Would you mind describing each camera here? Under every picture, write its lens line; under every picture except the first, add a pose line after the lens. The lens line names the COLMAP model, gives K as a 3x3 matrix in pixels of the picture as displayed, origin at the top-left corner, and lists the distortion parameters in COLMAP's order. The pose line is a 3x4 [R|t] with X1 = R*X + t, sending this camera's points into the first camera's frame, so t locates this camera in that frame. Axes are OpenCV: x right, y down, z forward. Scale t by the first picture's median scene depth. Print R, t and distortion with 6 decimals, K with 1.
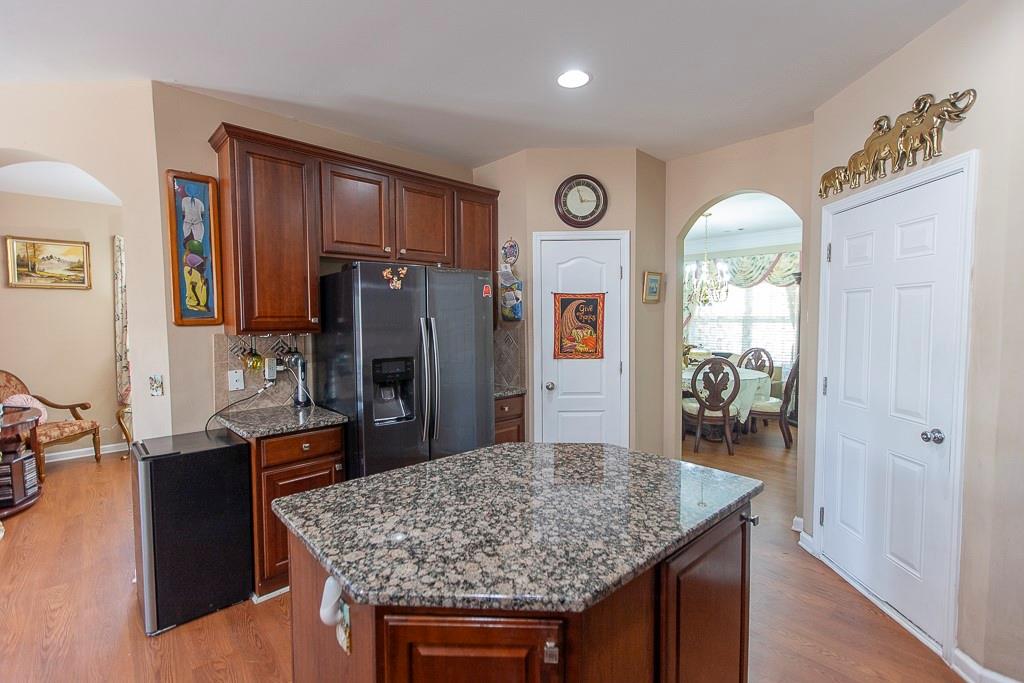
lens RADIAL K [[454.5, 0, 515.2], [0, 454.5, 346.3], [0, 0, 1]] dist [0.000447, 0.000004]
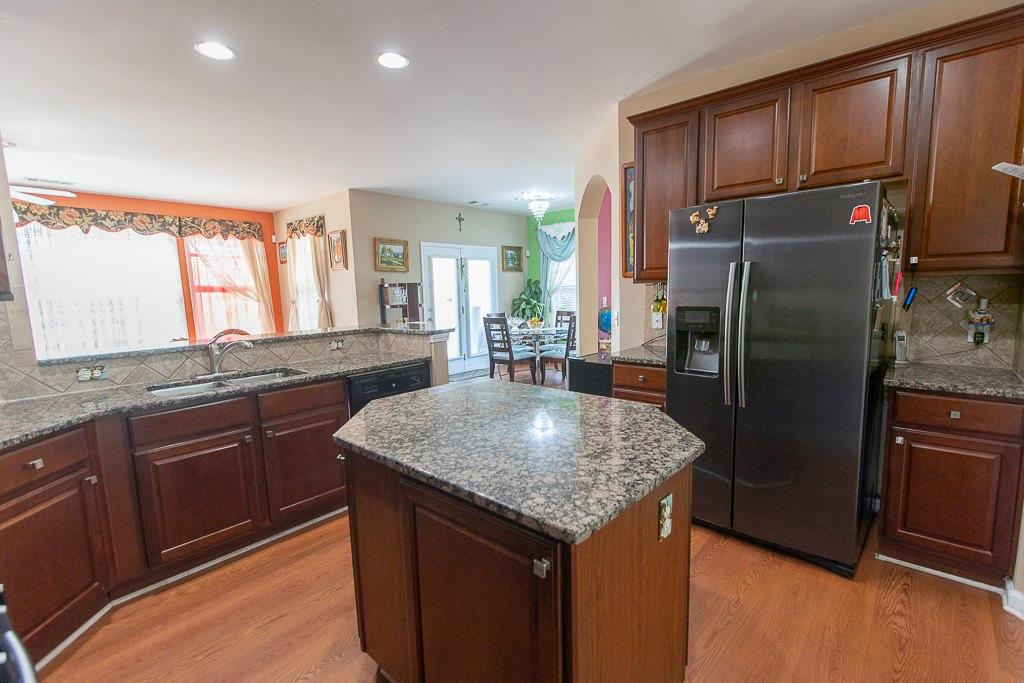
lens RADIAL K [[454.5, 0, 515.2], [0, 454.5, 346.3], [0, 0, 1]] dist [0.000447, 0.000004]
pose [[0.114756, 0.129597, -0.984904, 0.615717], [-0.037317, 0.991316, 0.126093, 0.001443], [0.992693, 0.022283, 0.118596, 0.494692]]
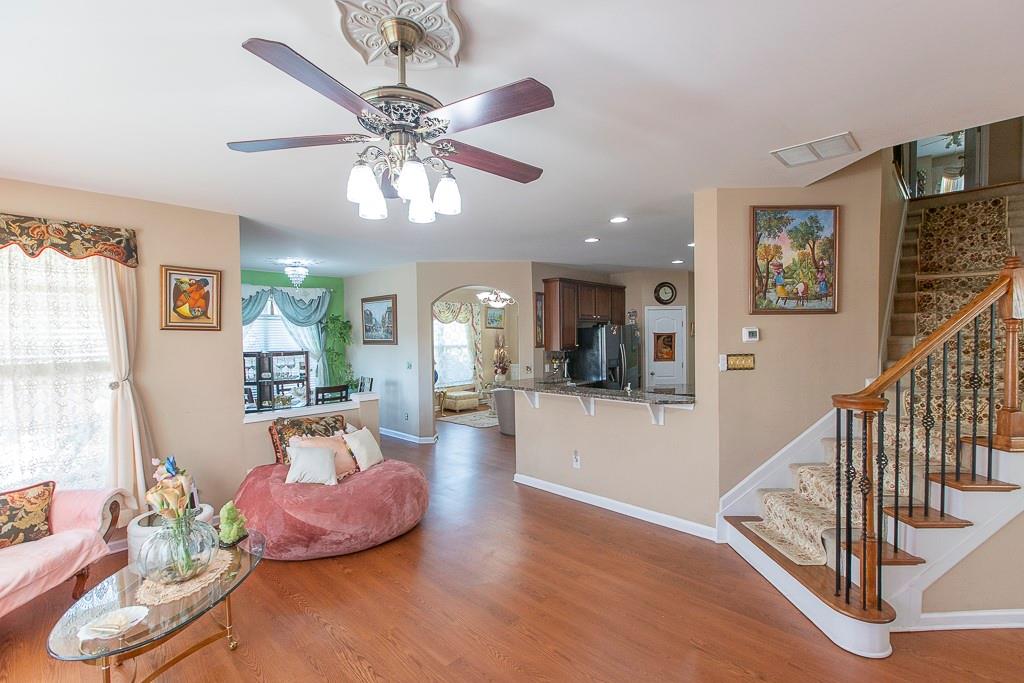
lens RADIAL K [[454.5, 0, 515.2], [0, 454.5, 346.3], [0, 0, 1]] dist [0.000447, 0.000004]
pose [[0.998689, -0.002886, 0.051112, -0.965861], [0.004957, 0.999170, -0.040441, 0.054569], [-0.050953, 0.040641, 0.997874, -1.656035]]
